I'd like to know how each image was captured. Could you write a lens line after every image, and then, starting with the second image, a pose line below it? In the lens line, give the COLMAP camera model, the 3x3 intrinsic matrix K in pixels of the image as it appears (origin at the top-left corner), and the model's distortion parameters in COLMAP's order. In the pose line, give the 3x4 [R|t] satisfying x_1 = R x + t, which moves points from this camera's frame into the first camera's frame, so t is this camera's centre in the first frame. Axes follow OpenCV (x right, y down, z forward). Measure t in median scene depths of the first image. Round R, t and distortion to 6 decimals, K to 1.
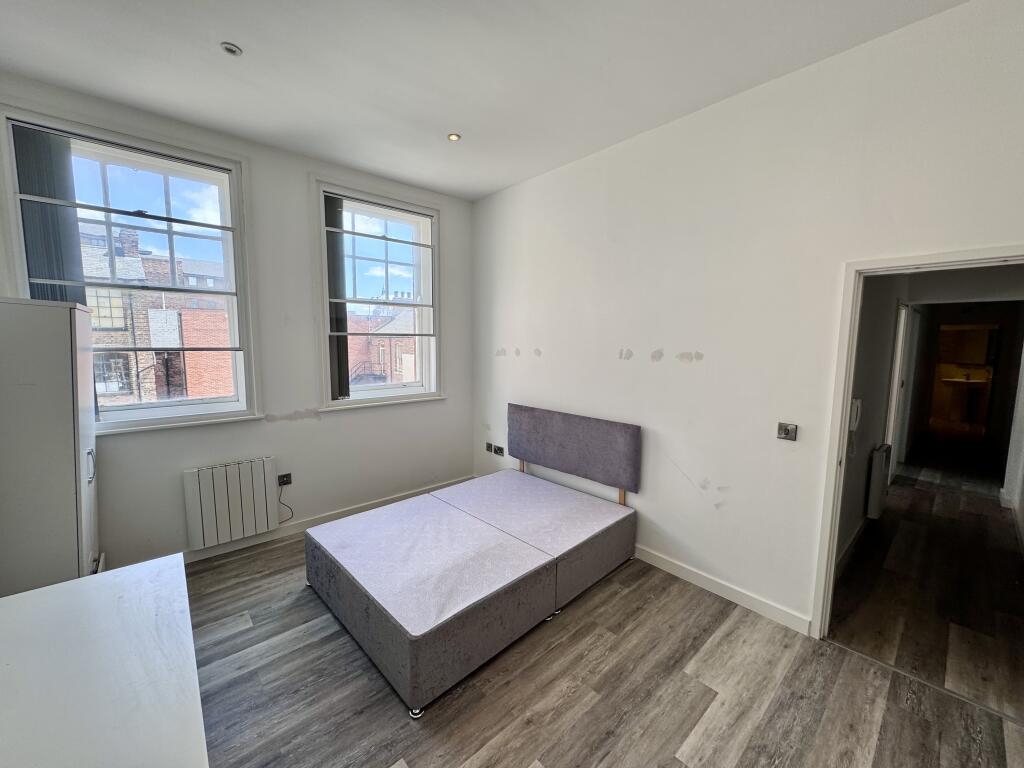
lens RADIAL K [[406.9, 0, 511.4], [0, 406.9, 385.3], [0, 0, 1]] dist [-0.001154, -0.000181]
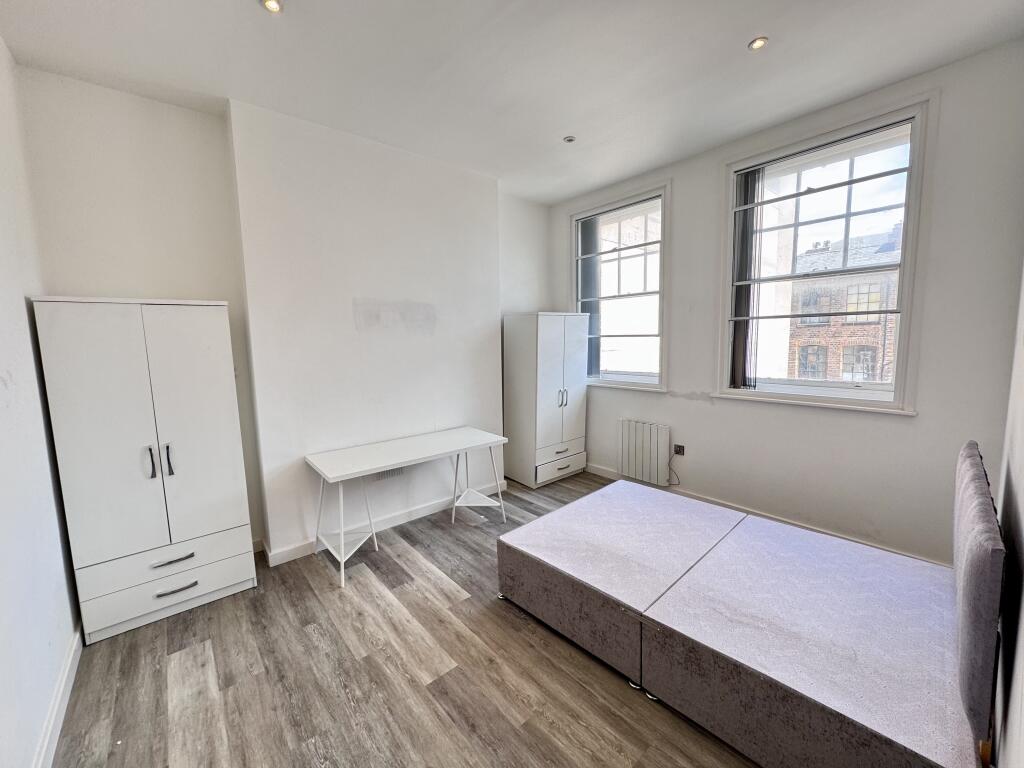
lens RADIAL K [[406.9, 0, 514.5], [0, 406.9, 386.7], [0, 0, 1]] dist [-0.001154, -0.000181]
pose [[-0.020311, 0.109057, -0.993828, 0.840560], [-0.093092, 0.989508, 0.110486, -0.040281], [0.995450, 0.094762, -0.009945, 0.784411]]
